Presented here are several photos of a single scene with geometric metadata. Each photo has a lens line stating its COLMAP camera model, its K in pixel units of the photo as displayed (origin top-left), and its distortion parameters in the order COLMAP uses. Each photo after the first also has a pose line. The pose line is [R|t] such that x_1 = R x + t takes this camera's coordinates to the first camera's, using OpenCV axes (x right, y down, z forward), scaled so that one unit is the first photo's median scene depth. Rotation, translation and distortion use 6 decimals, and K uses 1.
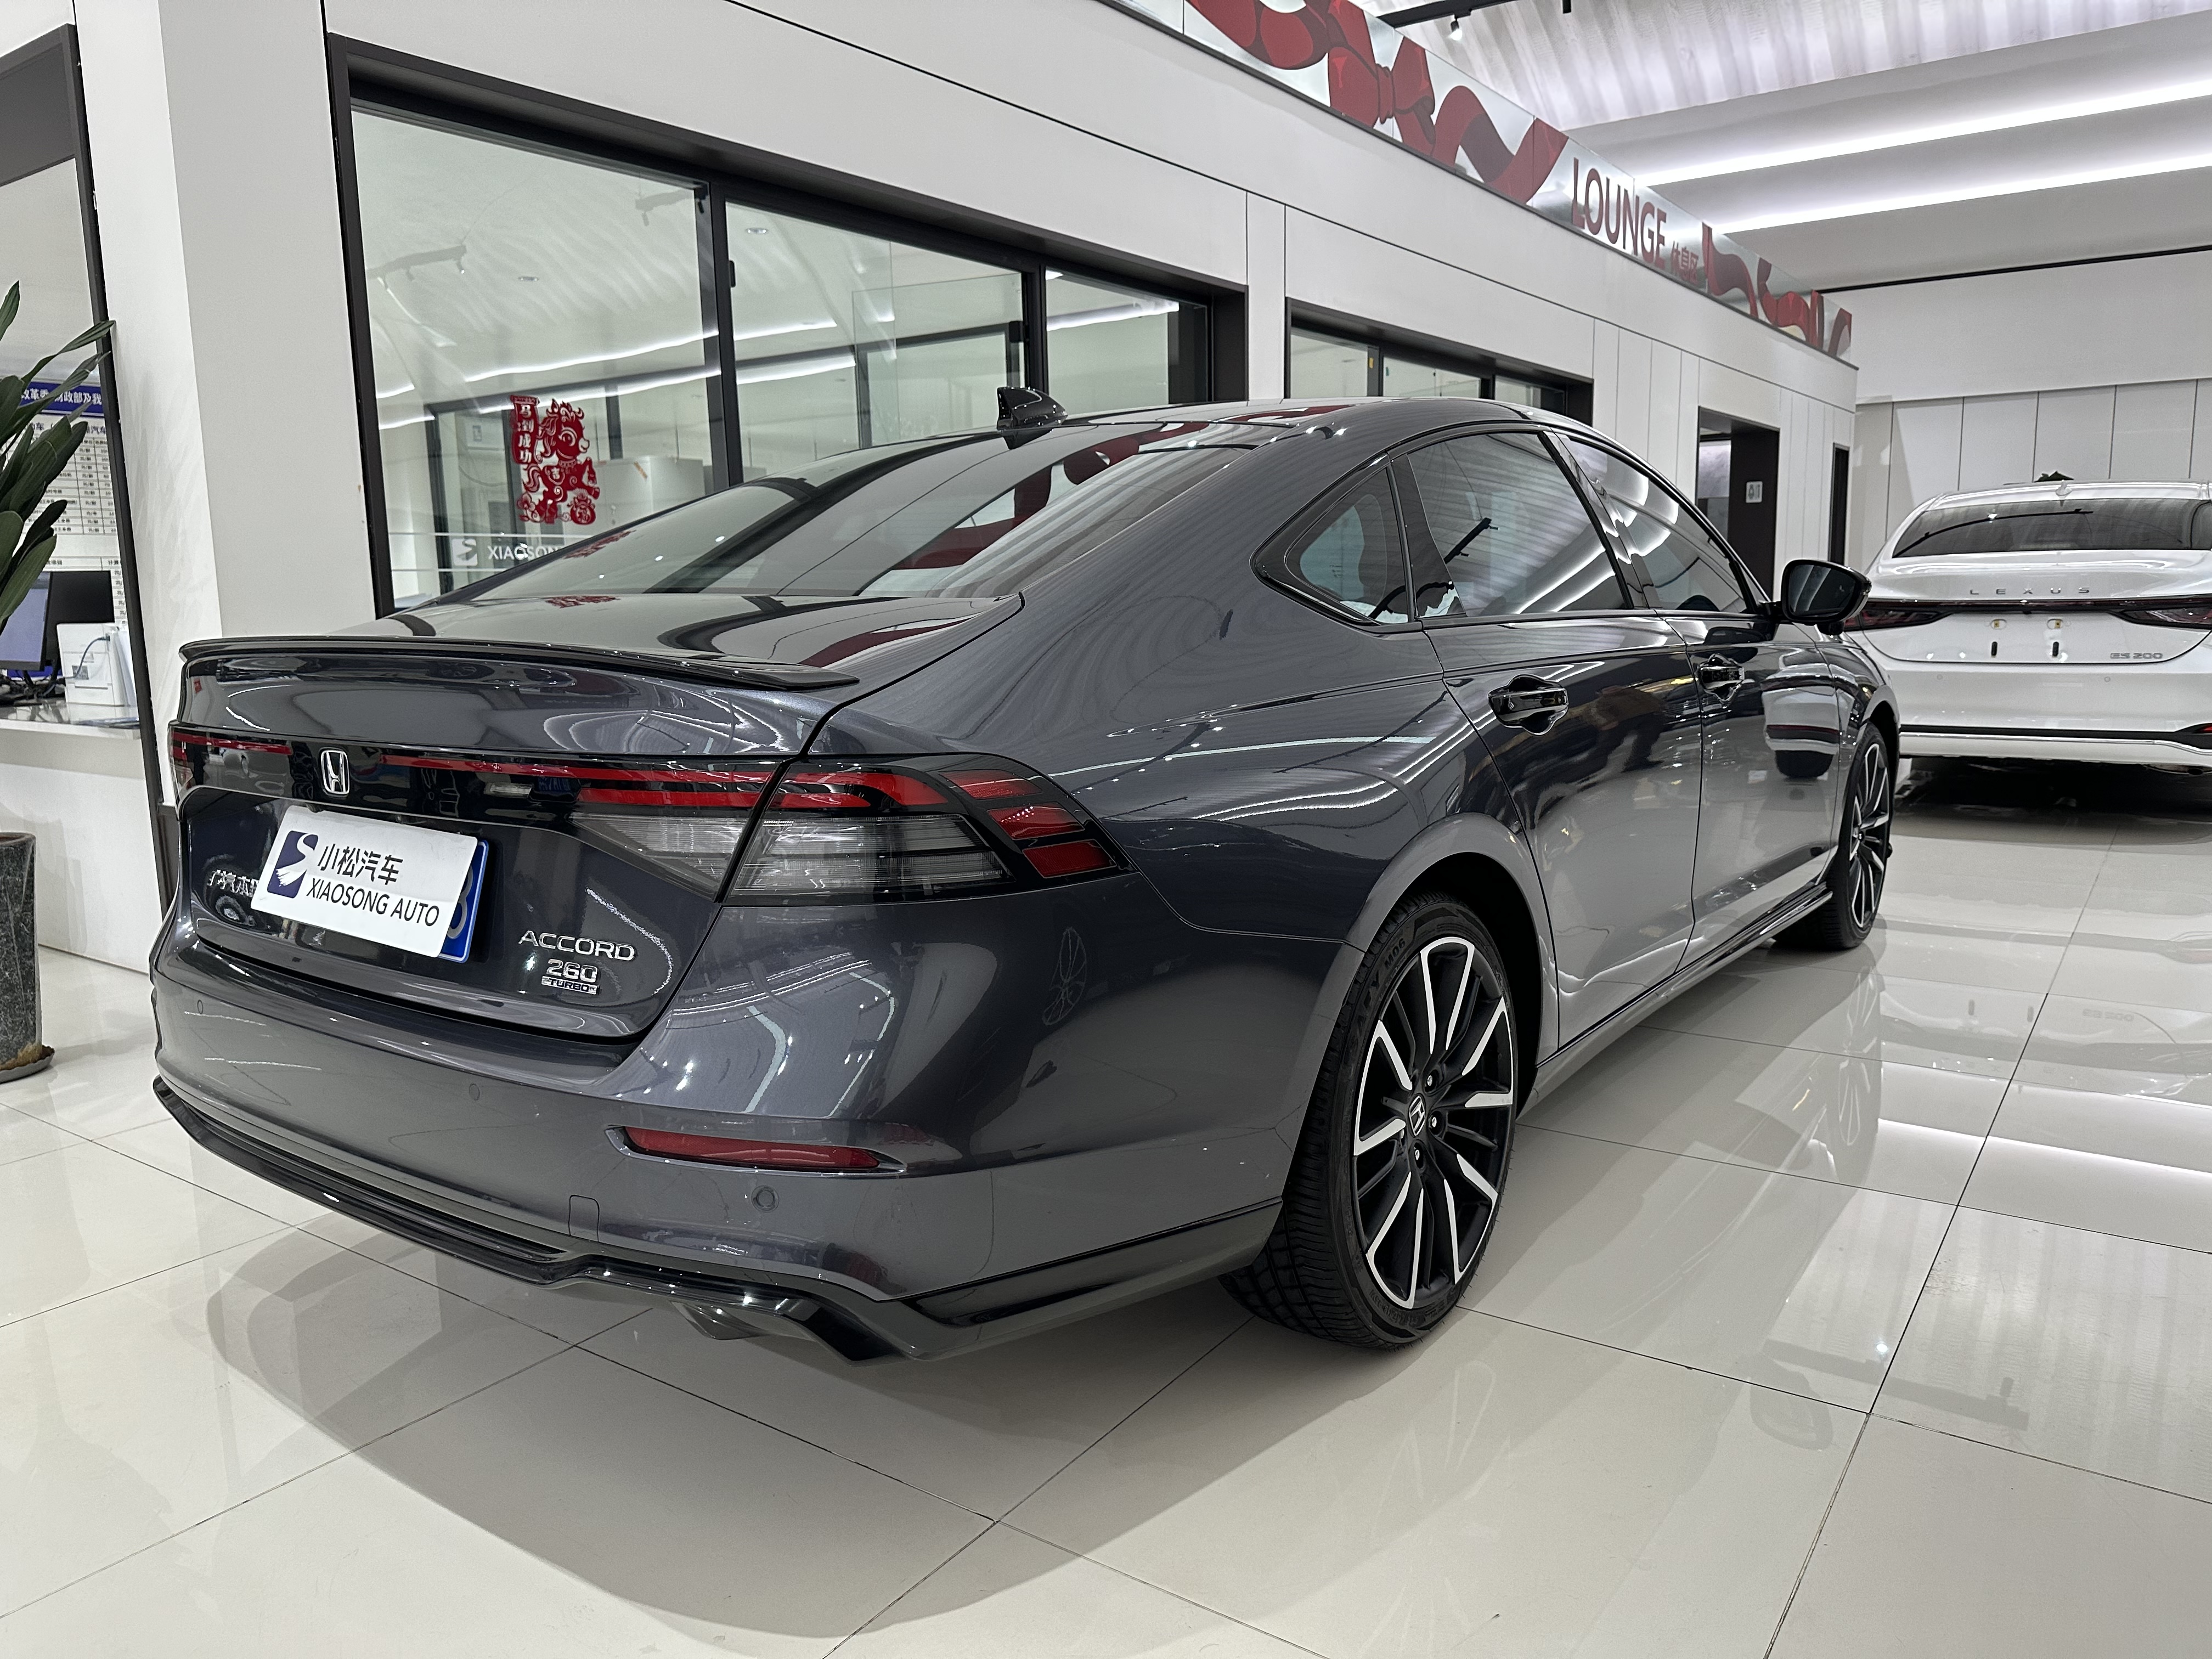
lens RADIAL K [[1611.9, 0, 1154.8], [0, 1611.9, 832.6], [0, 0, 1]] dist [0.006306, -0.003247]
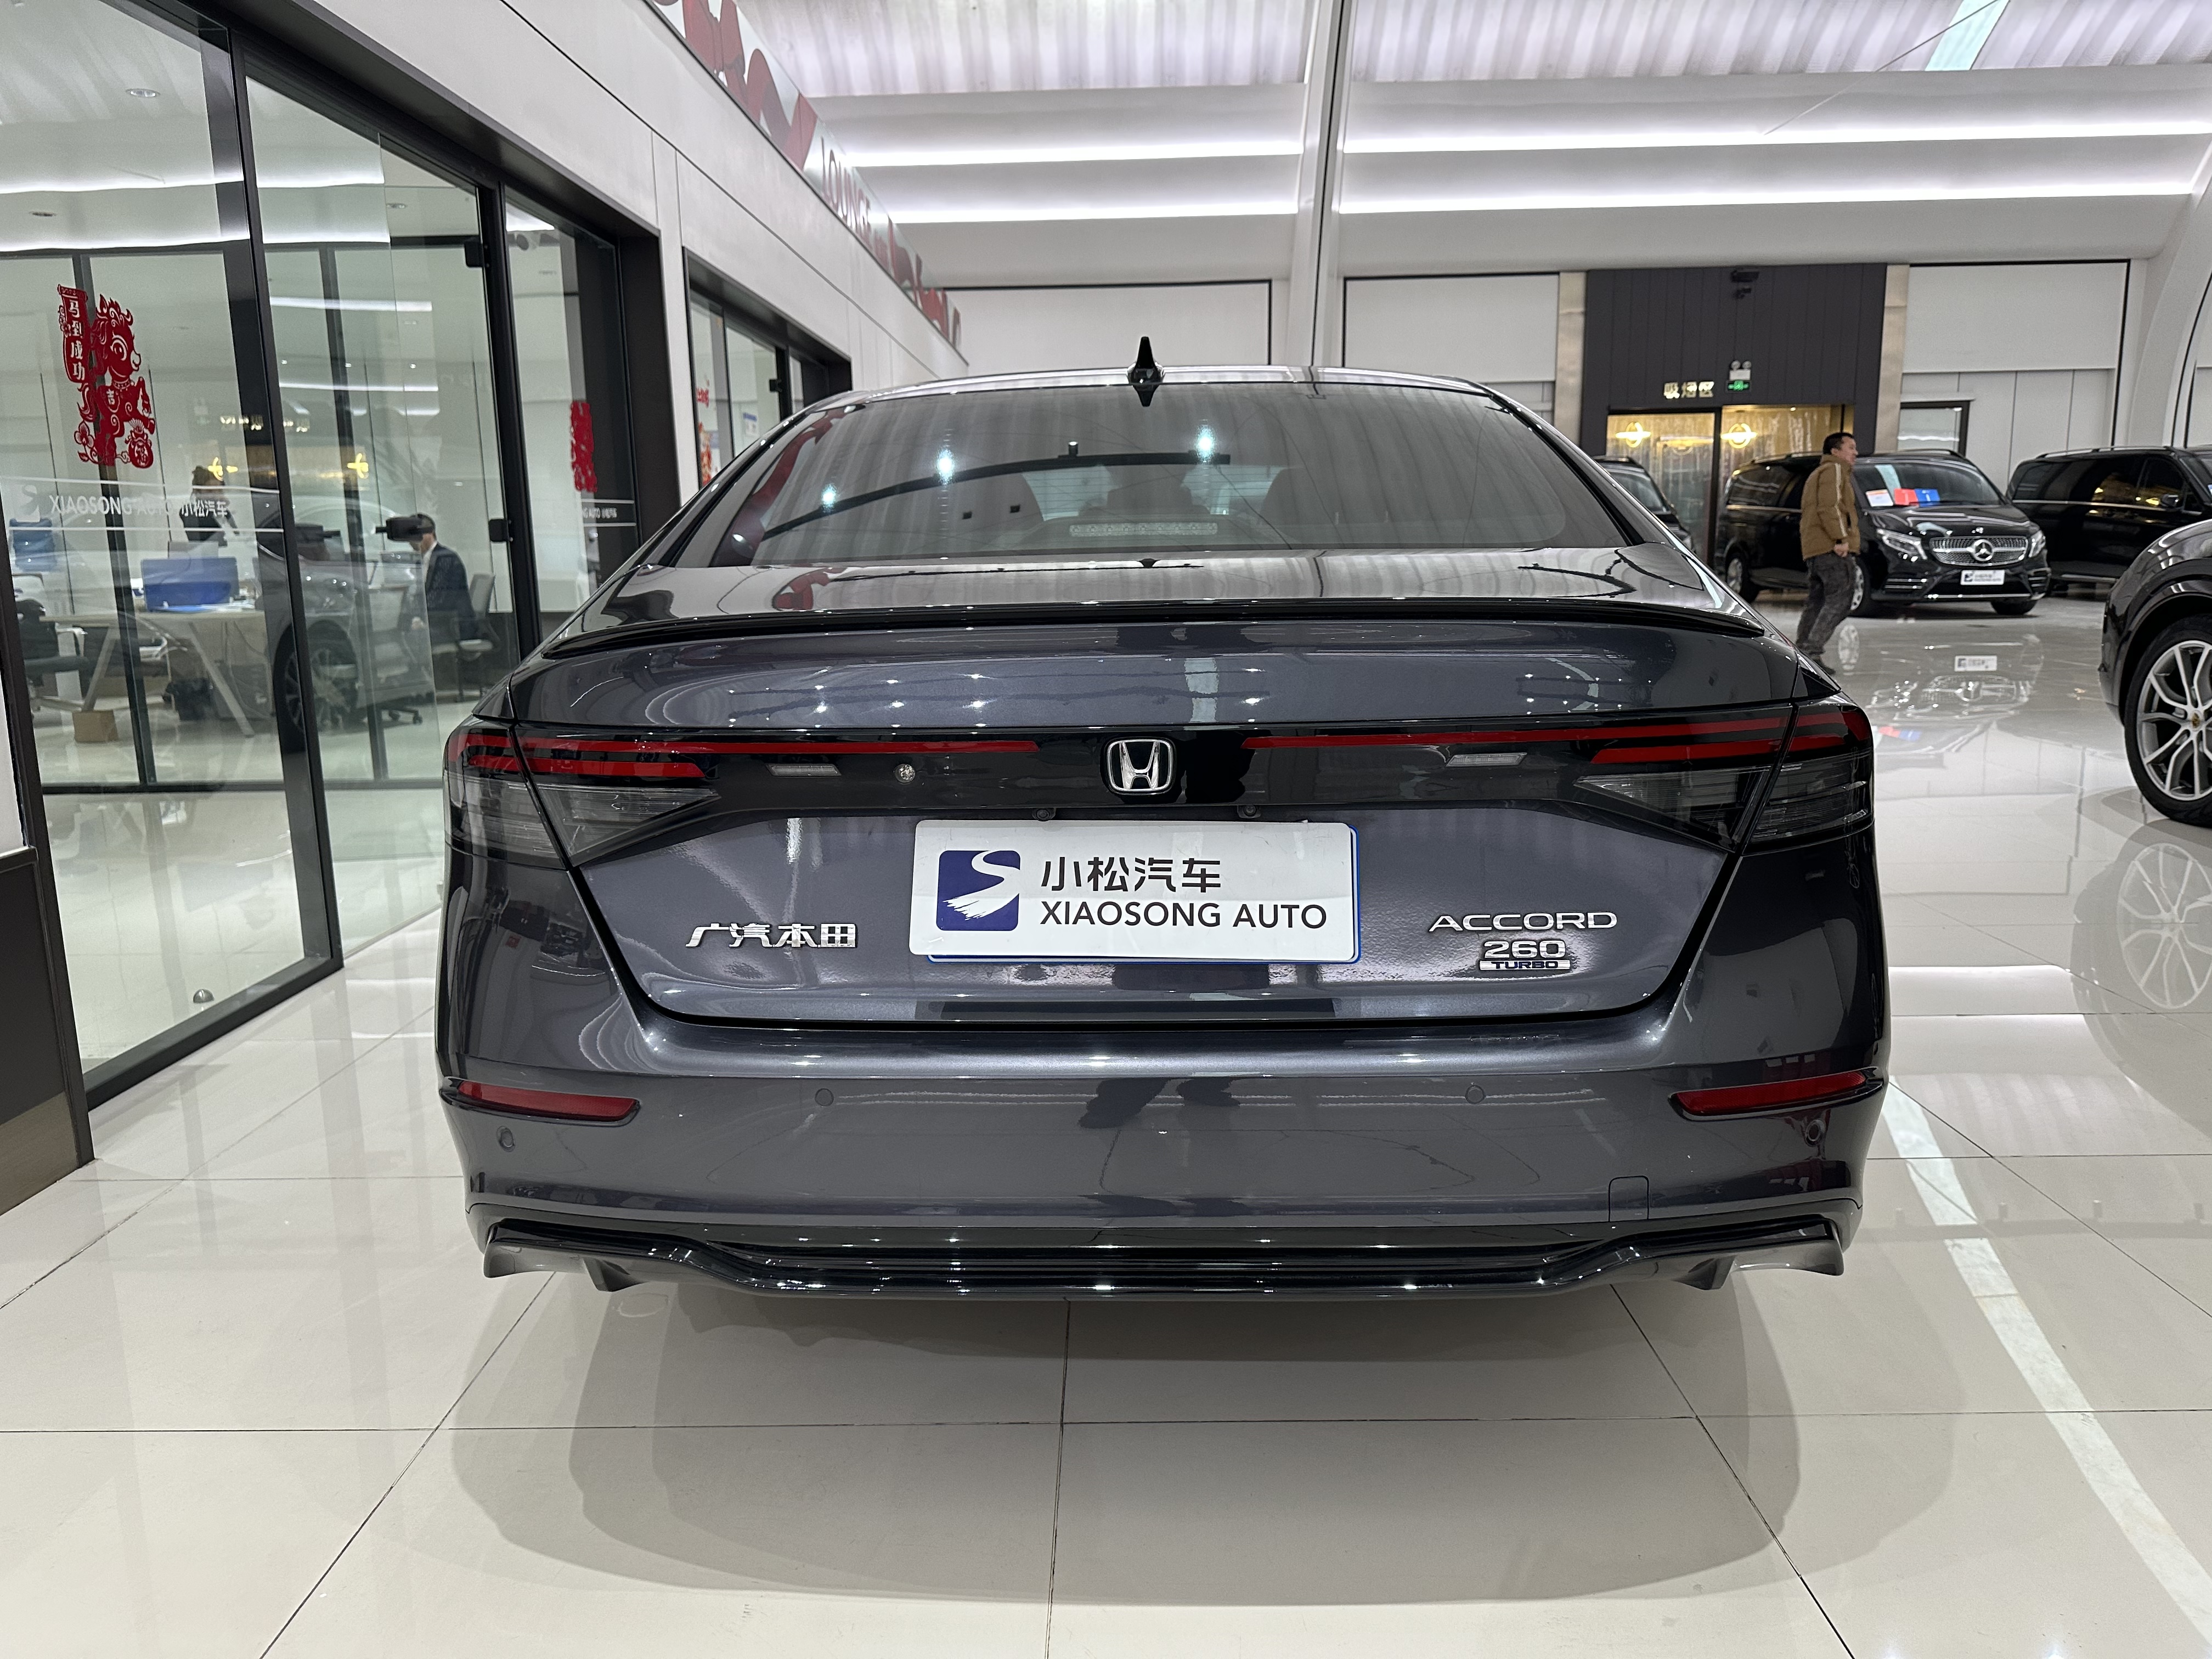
lens RADIAL K [[1576.6, 0, 1106.0], [0, 1576.6, 829.5], [0, 0, 1]] dist [0.056969, -0.080565]
pose [[0.823121, -0.097181, 0.559489, -0.417260], [0.088140, 0.995172, 0.043186, -0.017526], [-0.560985, 0.013766, 0.827712, 0.145826]]
